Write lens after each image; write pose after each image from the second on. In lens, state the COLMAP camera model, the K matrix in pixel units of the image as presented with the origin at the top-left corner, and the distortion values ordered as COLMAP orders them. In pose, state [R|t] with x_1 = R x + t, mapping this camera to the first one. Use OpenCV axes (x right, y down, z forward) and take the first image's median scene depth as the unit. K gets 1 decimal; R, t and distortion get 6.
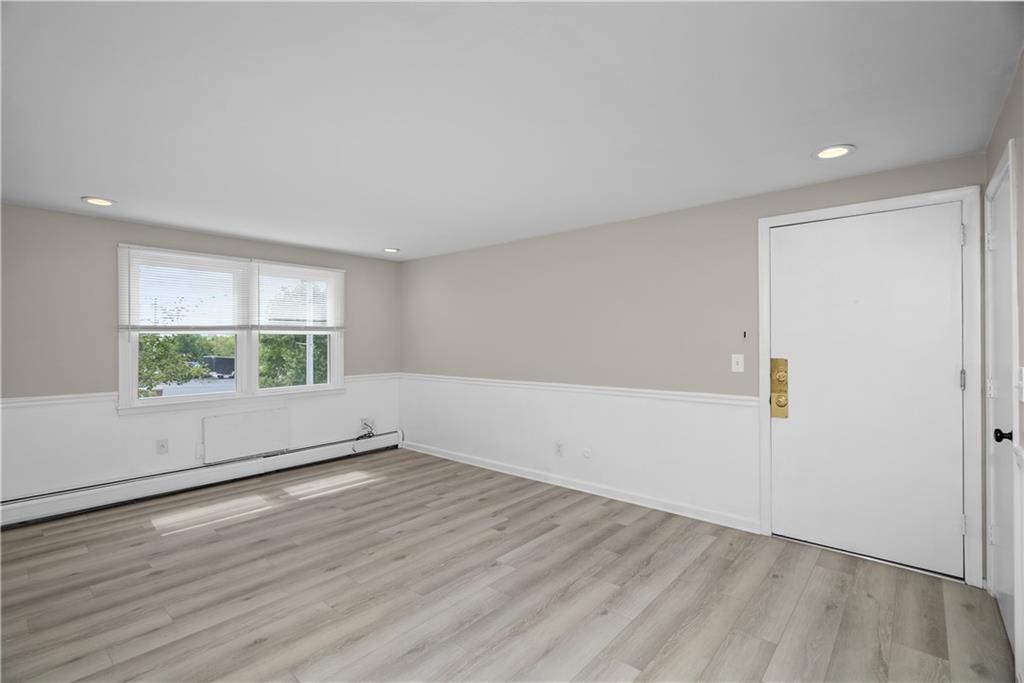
lens RADIAL K [[468.5, 0, 515.4], [0, 468.5, 340.5], [0, 0, 1]] dist [-0.002624, -0.000121]
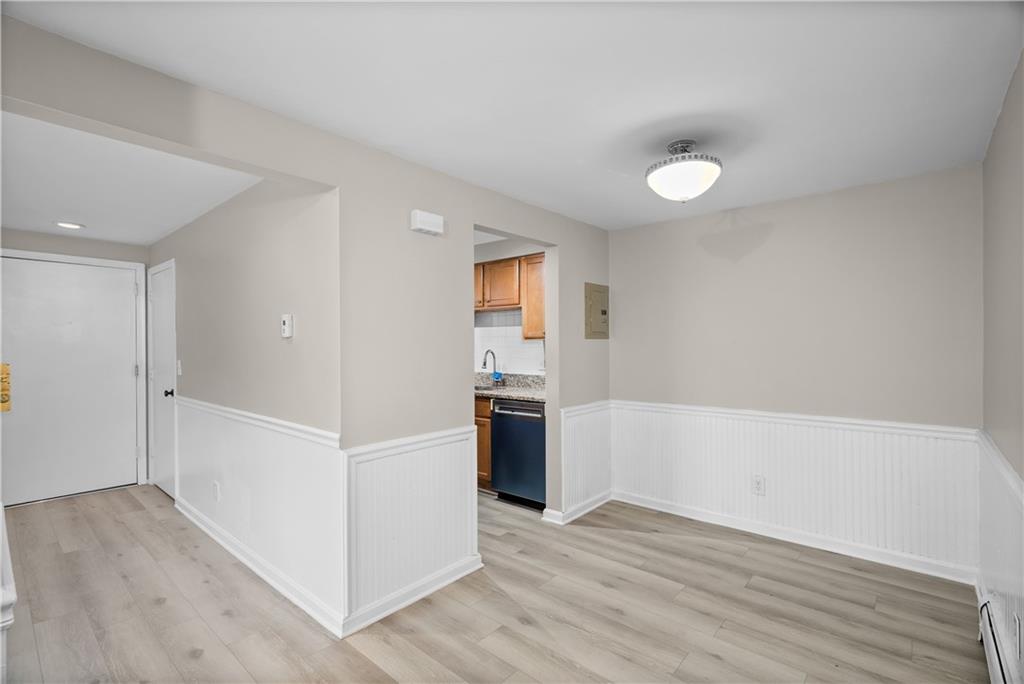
lens RADIAL K [[464.5, 0, 512.0], [0, 464.5, 342.0], [0, 0, 1]] dist [-0.005147, 0.000628]
pose [[-0.000325, 0.014854, 0.999890, -0.661305], [0.005497, 0.999875, -0.014852, 0.005465], [-0.999985, 0.005491, -0.000406, -0.351241]]
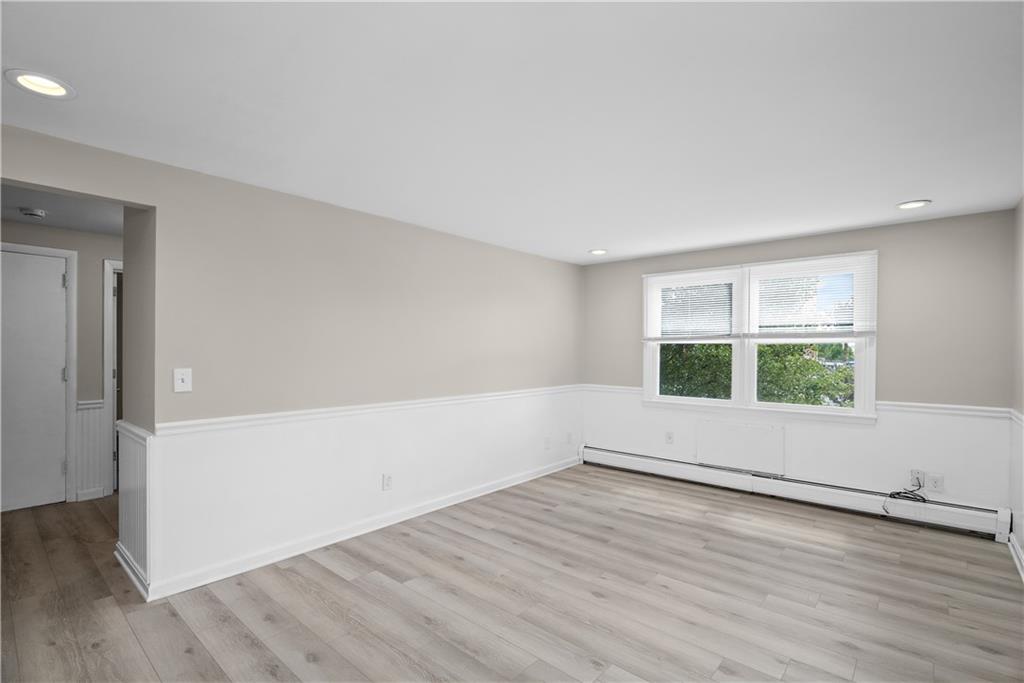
lens RADIAL K [[474.1, 0, 507.8], [0, 474.1, 346.8], [0, 0, 1]] dist [-0.002810, -0.000208]
pose [[-0.011259, -0.002841, -0.999933, 0.603424], [-0.003875, 0.999989, -0.002797, -0.001955], [0.999929, 0.003843, -0.011270, 0.772465]]
